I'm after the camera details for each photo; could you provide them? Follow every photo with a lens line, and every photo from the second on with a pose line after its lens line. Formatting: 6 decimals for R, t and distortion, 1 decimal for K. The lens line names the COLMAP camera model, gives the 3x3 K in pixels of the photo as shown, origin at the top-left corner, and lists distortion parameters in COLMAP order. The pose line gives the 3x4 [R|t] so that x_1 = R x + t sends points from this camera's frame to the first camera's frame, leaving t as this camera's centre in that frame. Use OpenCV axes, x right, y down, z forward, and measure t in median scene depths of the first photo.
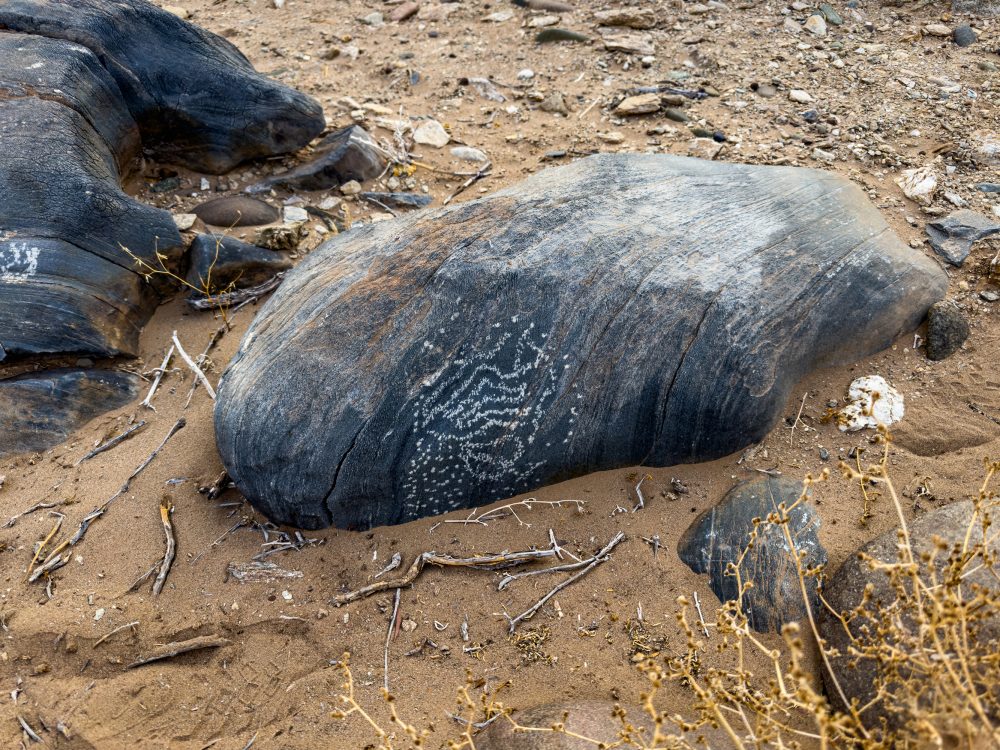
lens RADIAL K [[718.4, 0, 498.2], [0, 718.4, 372.1], [0, 0, 1]] dist [-0.020400, 0.021232]
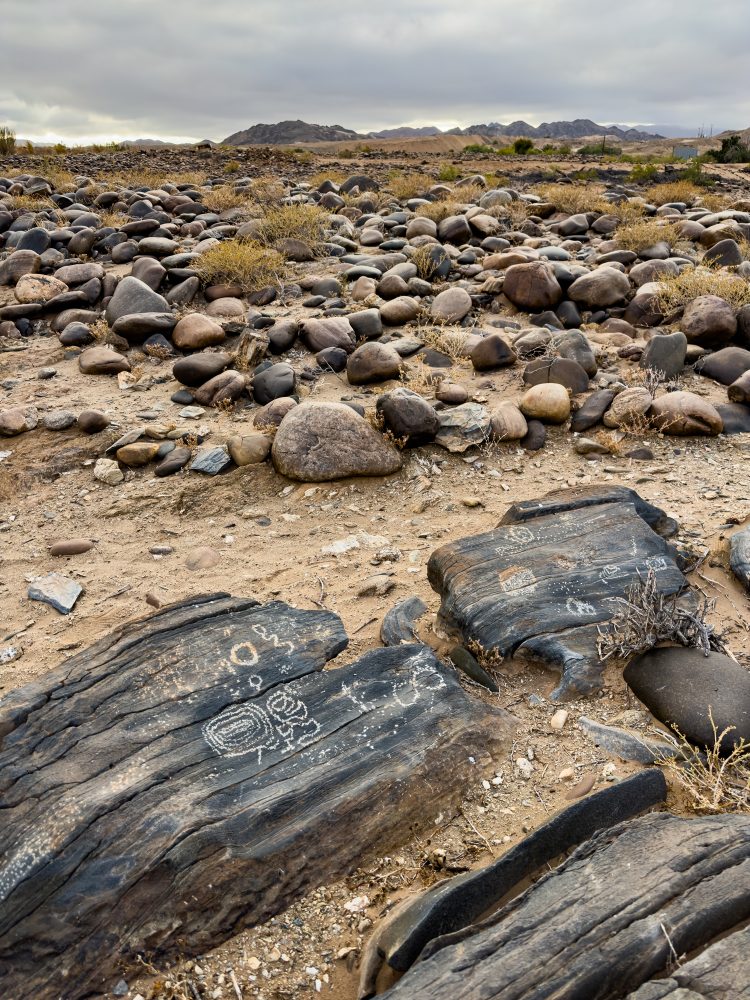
lens RADIAL K [[718.4, 0, 378.7], [0, 718.4, 494.9], [0, 0, 1]] dist [-0.020400, 0.021232]
pose [[0.898180, -0.162611, 0.408448, -3.096765], [0.315771, 0.885045, -0.342029, 0.277444], [-0.305877, 0.436179, 0.846278, -1.498601]]
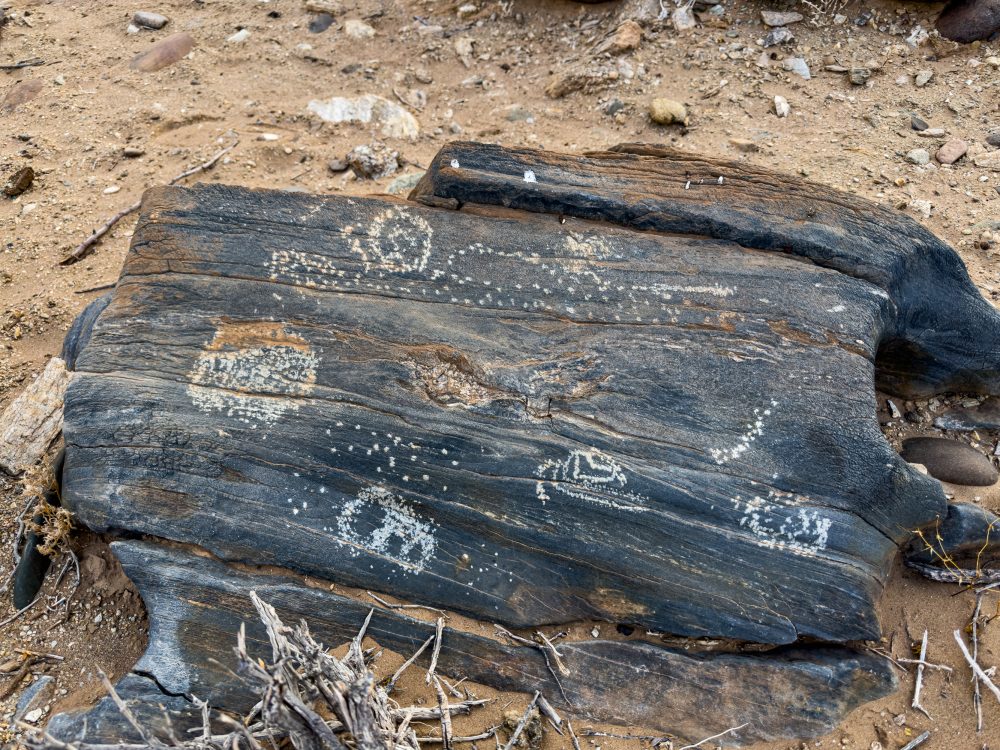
lens RADIAL K [[718.4, 0, 508.6], [0, 718.4, 367.8], [0, 0, 1]] dist [-0.020400, 0.021232]
pose [[0.981006, 0.162983, -0.105188, -0.983807], [-0.158134, 0.985996, 0.052959, -0.349143], [0.112346, -0.035319, 0.993041, 0.048504]]
